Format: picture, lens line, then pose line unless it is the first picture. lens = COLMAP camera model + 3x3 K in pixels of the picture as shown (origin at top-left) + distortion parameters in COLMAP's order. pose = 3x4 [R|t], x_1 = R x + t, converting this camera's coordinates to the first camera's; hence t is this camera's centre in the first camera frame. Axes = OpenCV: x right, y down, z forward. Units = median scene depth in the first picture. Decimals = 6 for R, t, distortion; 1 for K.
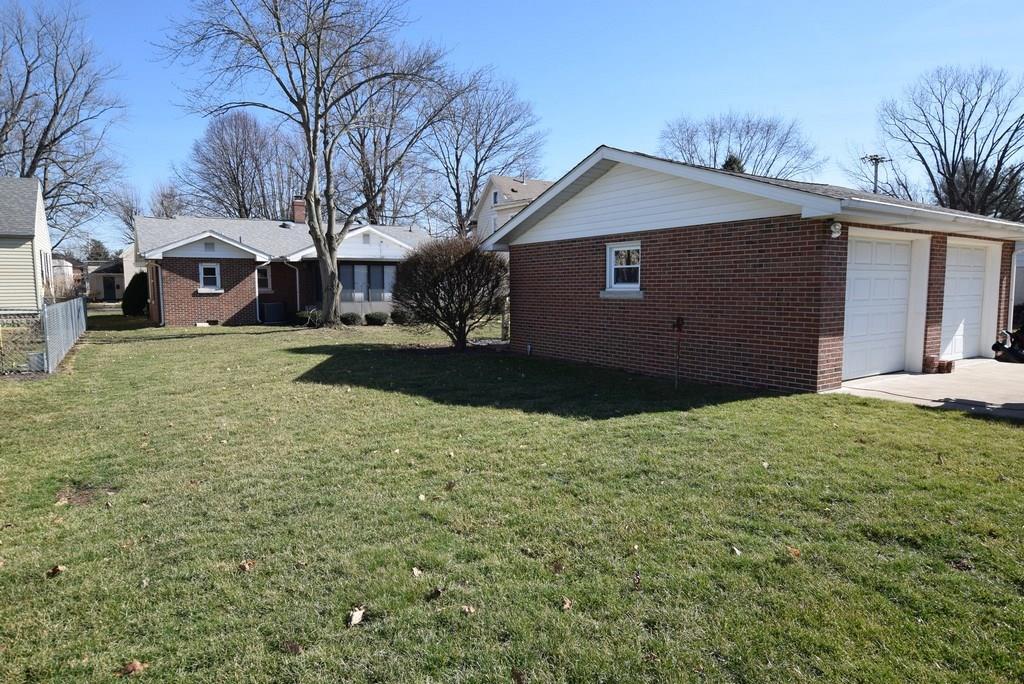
lens RADIAL K [[604.7, 0, 515.4], [0, 604.7, 337.0], [0, 0, 1]] dist [-0.007402, 0.000577]
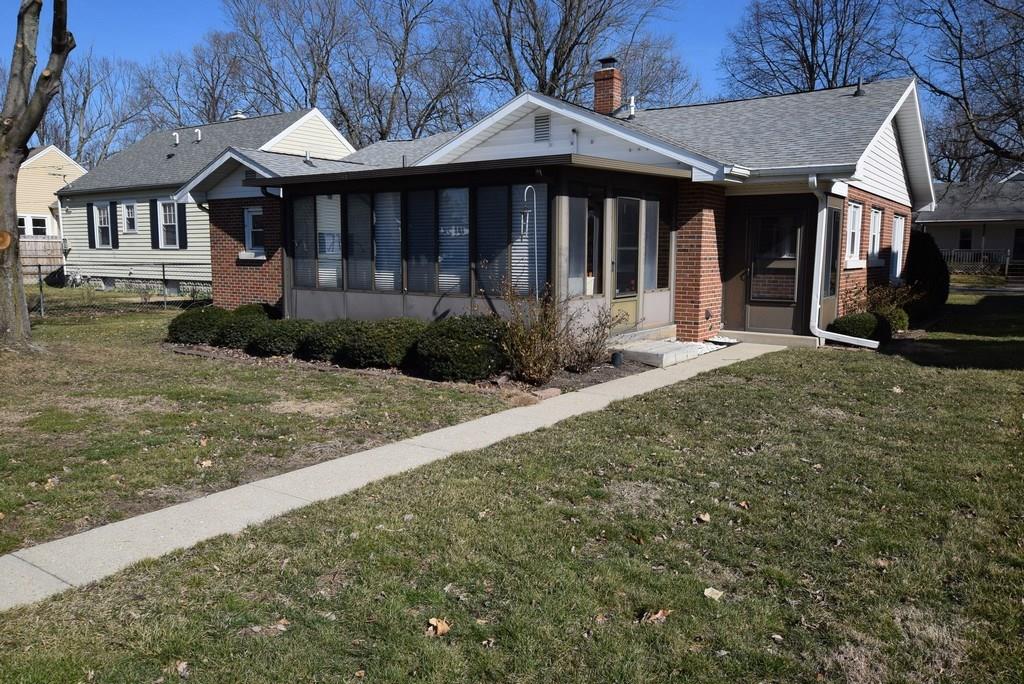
lens RADIAL K [[767.0, 0, 515.5], [0, 767.0, 341.6], [0, 0, 1]] dist [0.000477, 0.001652]
pose [[0.356402, 0.119049, -0.926717, 0.252010], [-0.078685, 0.992150, 0.097194, -0.082726], [0.931014, 0.038278, 0.362971, 0.931609]]
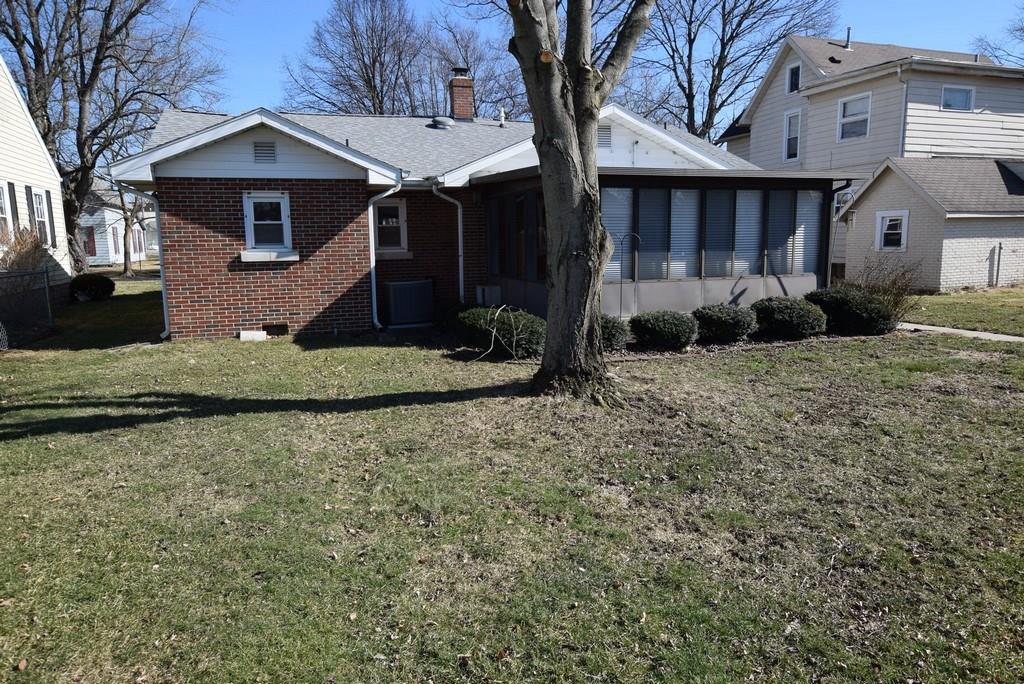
lens RADIAL K [[686.5, 0, 511.0], [0, 686.5, 347.3], [0, 0, 1]] dist [-0.012396, 0.001608]
pose [[0.965541, 0.031769, -0.258305, -0.202698], [-0.012482, 0.997032, 0.075969, -0.049283], [0.259952, -0.070127, 0.963072, 0.547756]]
